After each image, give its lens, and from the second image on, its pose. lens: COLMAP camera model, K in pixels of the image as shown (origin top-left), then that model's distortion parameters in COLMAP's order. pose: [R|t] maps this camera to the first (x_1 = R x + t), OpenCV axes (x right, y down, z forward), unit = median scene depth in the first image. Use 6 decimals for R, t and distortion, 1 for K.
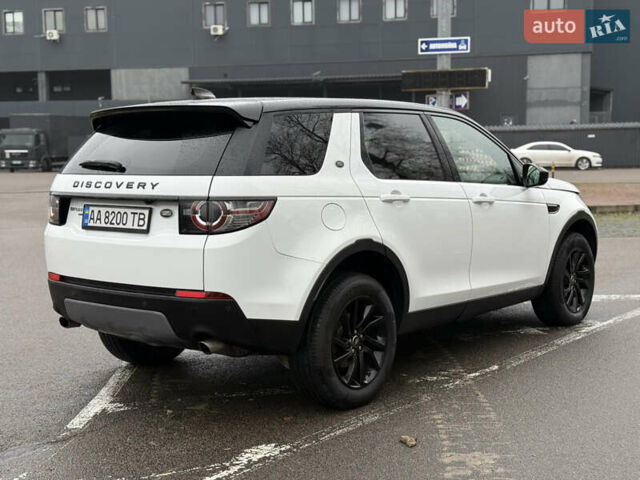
lens RADIAL K [[897.3, 0, 315.4], [0, 897.3, 238.4], [0, 0, 1]] dist [0.113113, 0.000000]
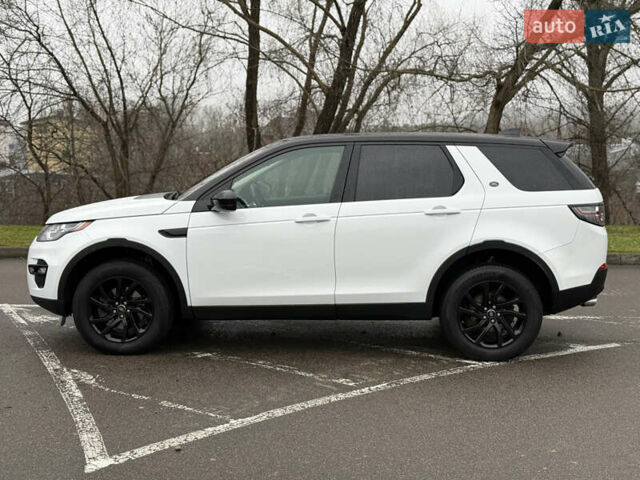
lens RADIAL K [[897.3, 0, 318.7], [0, 897.3, 239.8], [0, 0, 1]] dist [0.113113, 0.000000]
pose [[-0.586677, -0.064416, 0.807255, -1.193302], [0.083596, 0.986689, 0.139488, -0.267547], [-0.805495, 0.149318, -0.573483, 2.549499]]
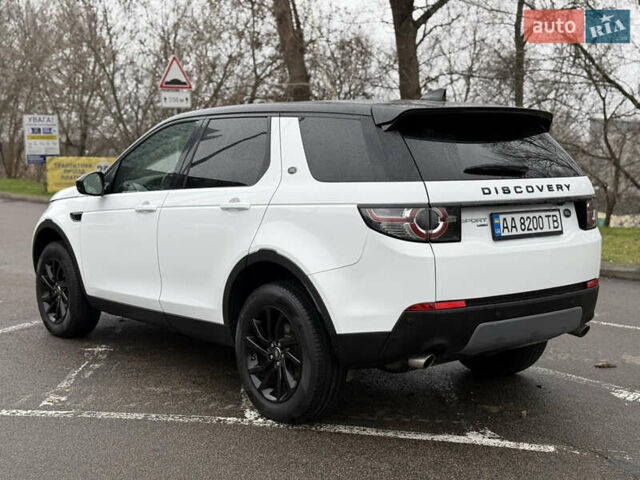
lens RADIAL K [[897.3, 0, 315.3], [0, 897.3, 238.4], [0, 0, 1]] dist [0.113113, 0.000000]
pose [[0.201892, -0.080318, 0.976109, -1.168885], [0.090768, 0.993877, 0.063006, -0.085258], [-0.975193, 0.075879, 0.207947, 0.992288]]
